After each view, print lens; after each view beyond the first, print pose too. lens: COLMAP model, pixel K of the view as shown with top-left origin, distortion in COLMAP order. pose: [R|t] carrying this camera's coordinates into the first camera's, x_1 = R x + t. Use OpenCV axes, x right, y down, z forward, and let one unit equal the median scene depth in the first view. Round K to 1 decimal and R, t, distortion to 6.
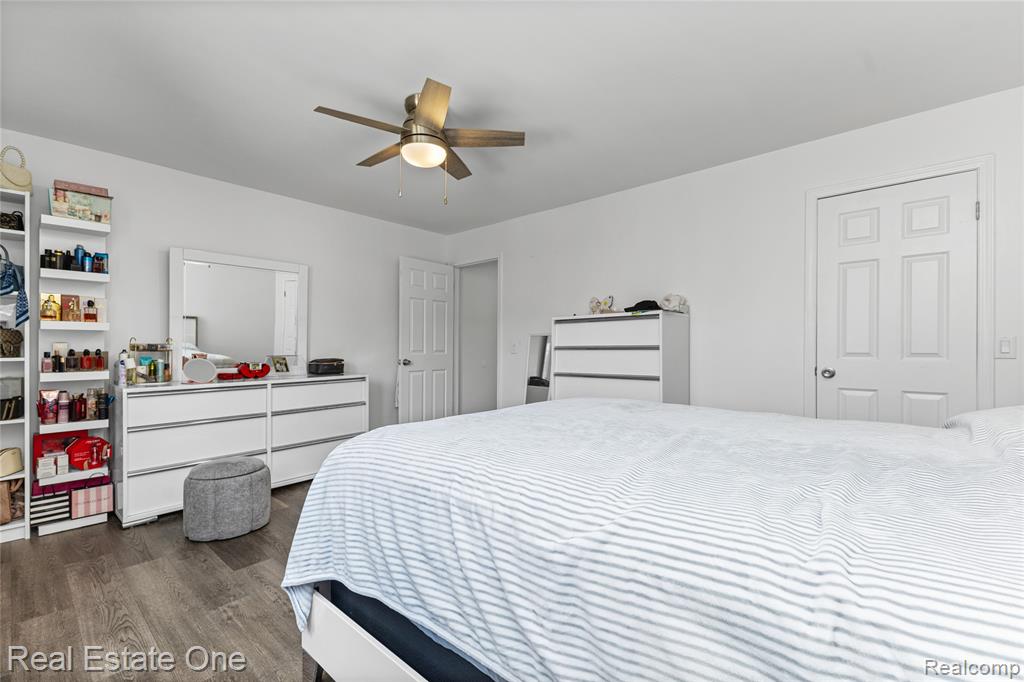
lens RADIAL K [[446.9, 0, 514.4], [0, 446.9, 336.1], [0, 0, 1]] dist [0.010838, -0.000041]
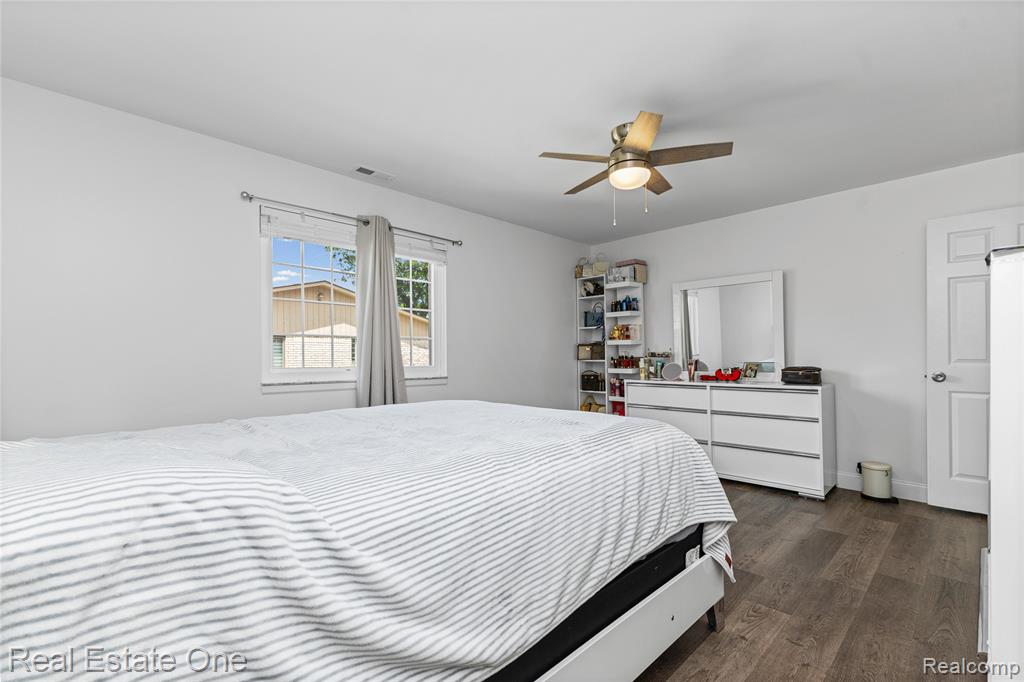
lens RADIAL K [[446.9, 0, 514.4], [0, 446.9, 336.1], [0, 0, 1]] dist [0.010838, -0.000041]
pose [[-0.007795, -0.027471, -0.999592, 0.750296], [0.033357, 0.999059, -0.027716, -0.011993], [0.999413, -0.033559, -0.006871, 0.574325]]
